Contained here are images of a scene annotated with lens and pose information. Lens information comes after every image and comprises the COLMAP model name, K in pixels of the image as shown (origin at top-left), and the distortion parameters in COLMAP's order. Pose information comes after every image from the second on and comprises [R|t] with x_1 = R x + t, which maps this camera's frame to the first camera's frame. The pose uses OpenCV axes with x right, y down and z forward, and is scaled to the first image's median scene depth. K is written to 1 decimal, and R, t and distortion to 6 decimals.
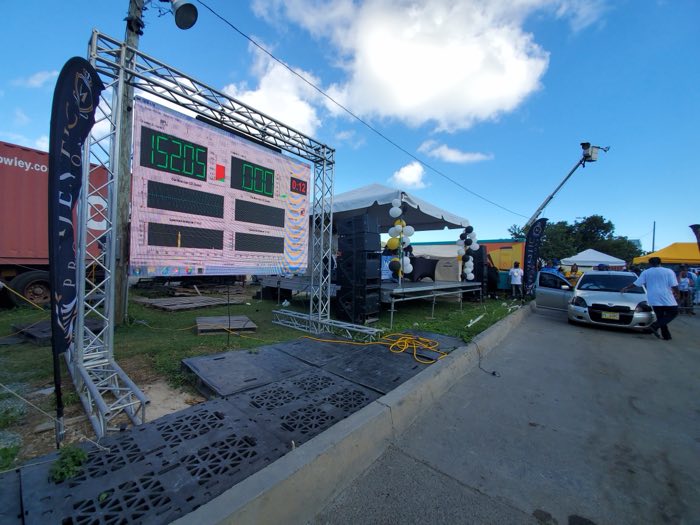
lens RADIAL K [[276.3, 0, 340.8], [0, 276.3, 266.9], [0, 0, 1]] dist [0.008463, -0.012541]
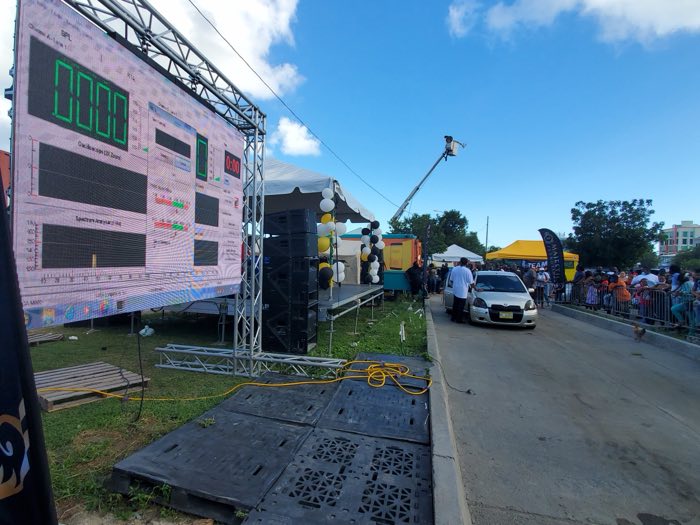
lens RADIAL K [[362.6, 0, 337.1], [0, 362.6, 269.4], [0, 0, 1]] dist [0.001536, -0.006297]
pose [[0.887285, -0.017707, 0.460882, -0.324734], [0.004667, 0.999556, 0.029418, -0.058725], [-0.461198, -0.023951, 0.886974, 0.086641]]
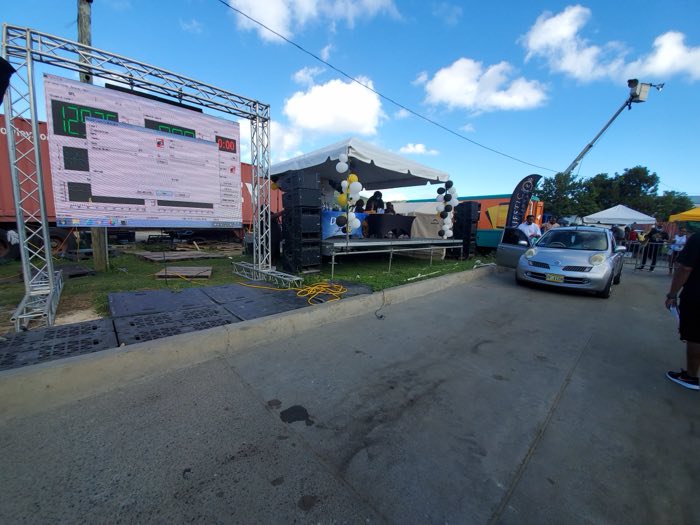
lens RADIAL K [[276.3, 0, 341.4], [0, 276.3, 266.6], [0, 0, 1]] dist [0.008463, -0.012541]
pose [[0.993159, 0.016222, -0.115640, 0.405379], [0.000330, 0.989910, 0.141697, 0.022921], [0.116772, -0.140766, 0.983132, -0.063449]]
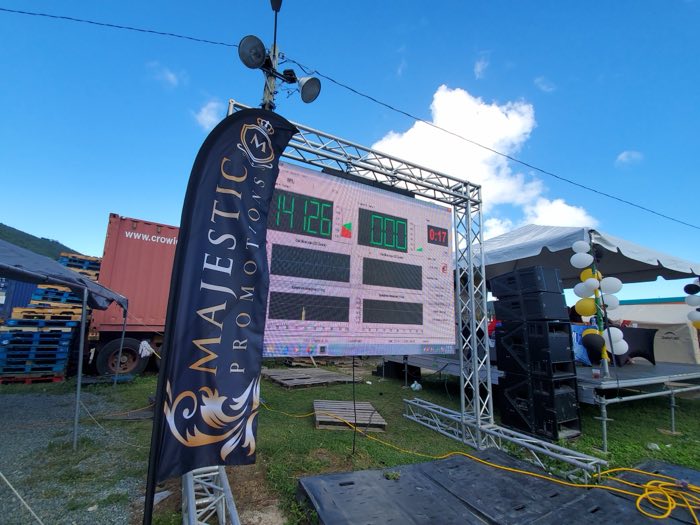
lens RADIAL K [[305.6, 0, 337.7], [0, 305.6, 267.3], [0, 0, 1]] dist [0.003392, -0.006559]
pose [[0.922911, -0.068413, -0.378886, -0.089406], [-0.010861, 0.979068, -0.203241, -0.028548], [0.384860, 0.191689, 0.902850, 0.135927]]
